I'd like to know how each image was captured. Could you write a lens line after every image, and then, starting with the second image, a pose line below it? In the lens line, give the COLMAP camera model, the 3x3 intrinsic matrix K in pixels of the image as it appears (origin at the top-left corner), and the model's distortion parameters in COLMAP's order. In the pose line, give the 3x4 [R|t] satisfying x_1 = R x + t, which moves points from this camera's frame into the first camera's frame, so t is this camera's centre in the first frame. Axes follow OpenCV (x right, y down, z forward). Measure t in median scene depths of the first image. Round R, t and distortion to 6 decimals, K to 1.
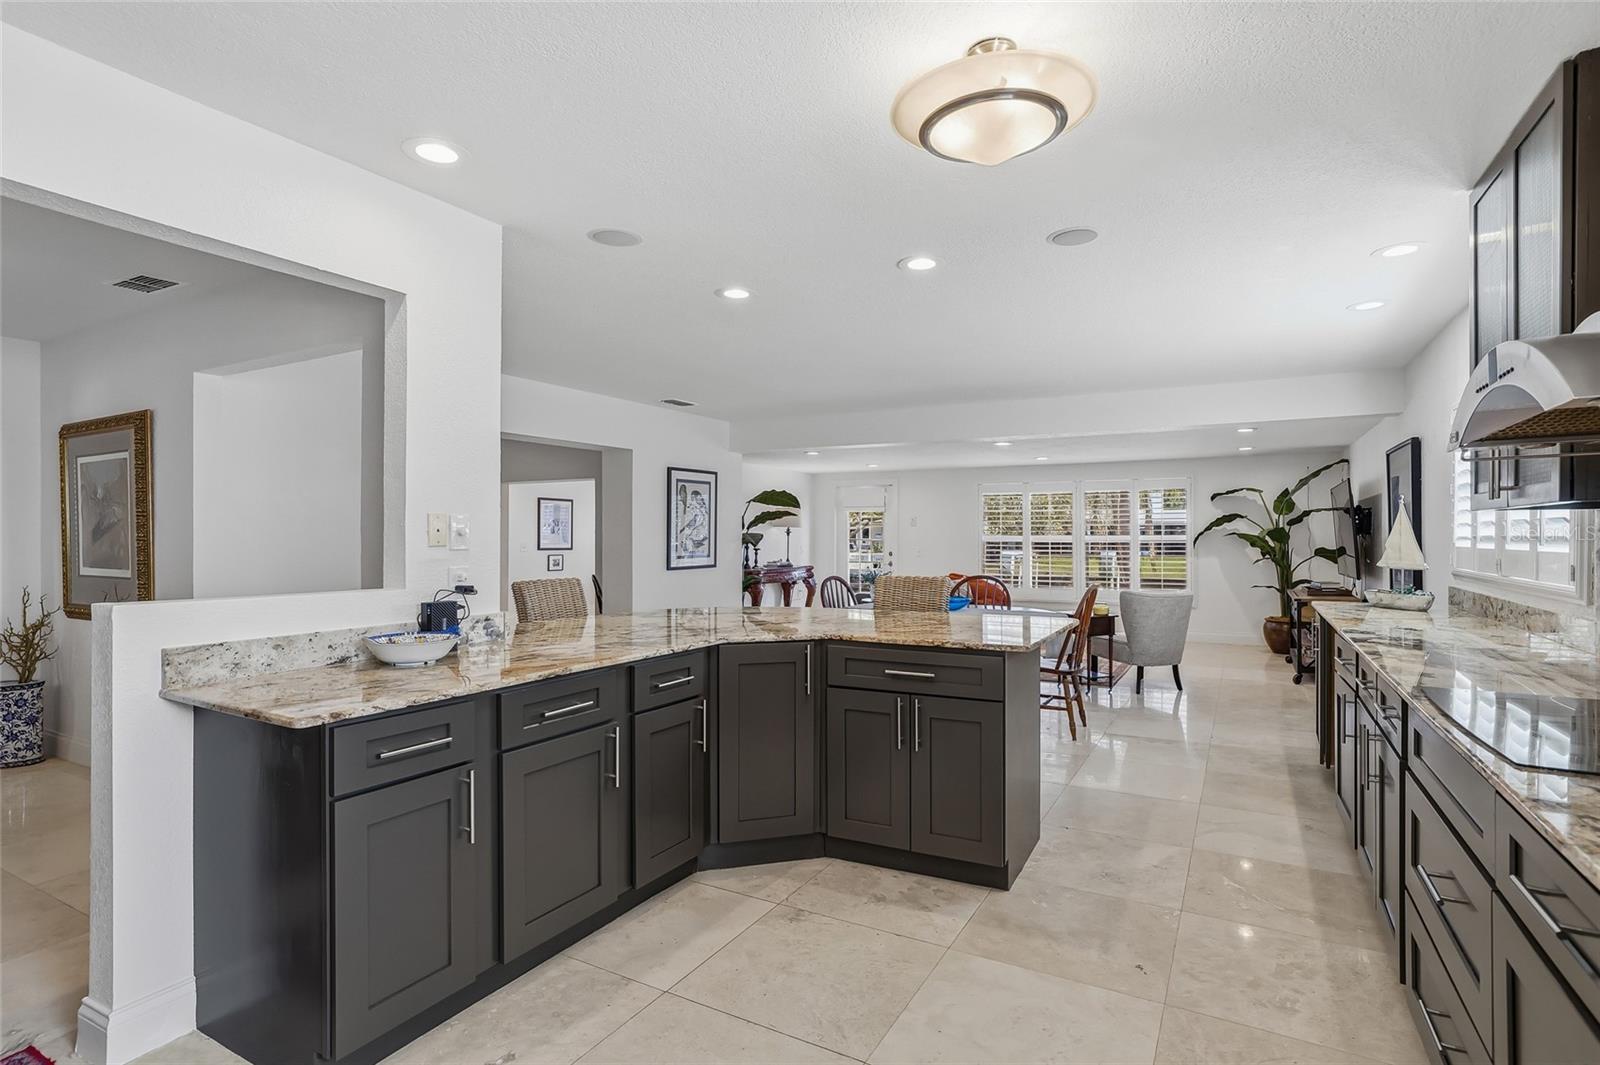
lens RADIAL K [[768.8, 0, 800.0], [0, 768.8, 532.5], [0, 0, 1]] dist [-0.033514, 0.020696]
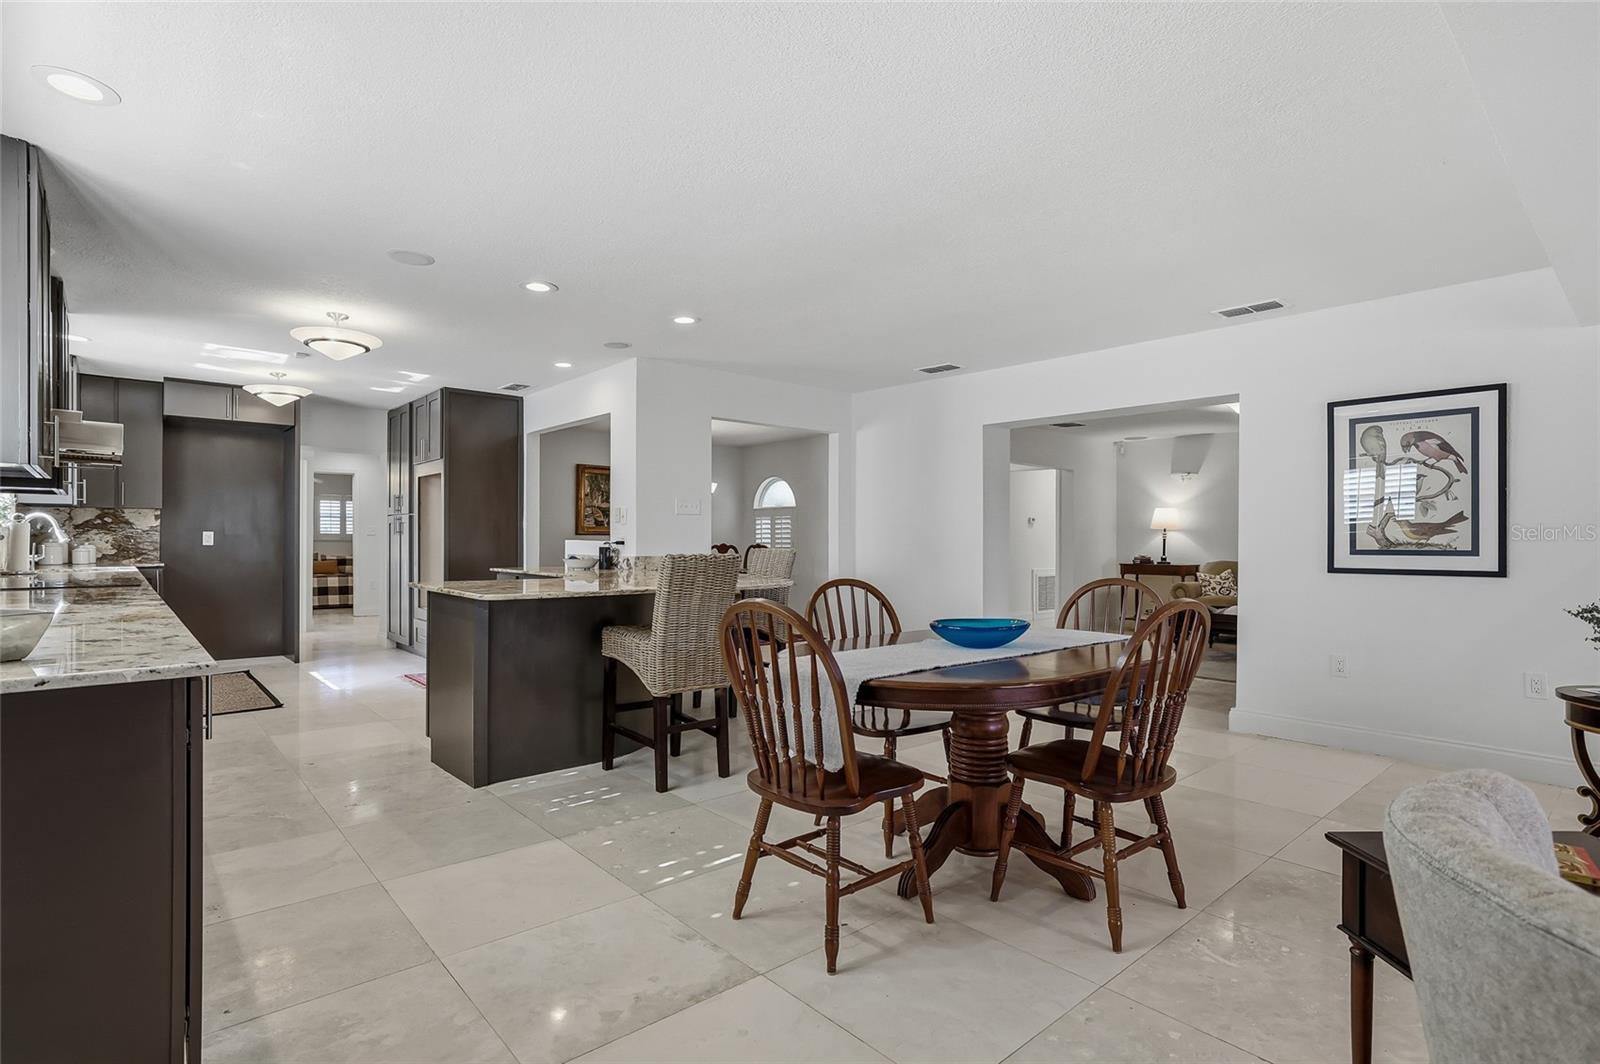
lens RADIAL K [[768.8, 0, 800.0], [0, 768.8, 532.0], [0, 0, 1]] dist [-0.033514, 0.020696]
pose [[-0.293957, -0.009104, -0.955775, 0.524661], [-0.001667, 0.999958, -0.009012, 0.023178], [0.955817, -0.001055, -0.293960, 0.764682]]
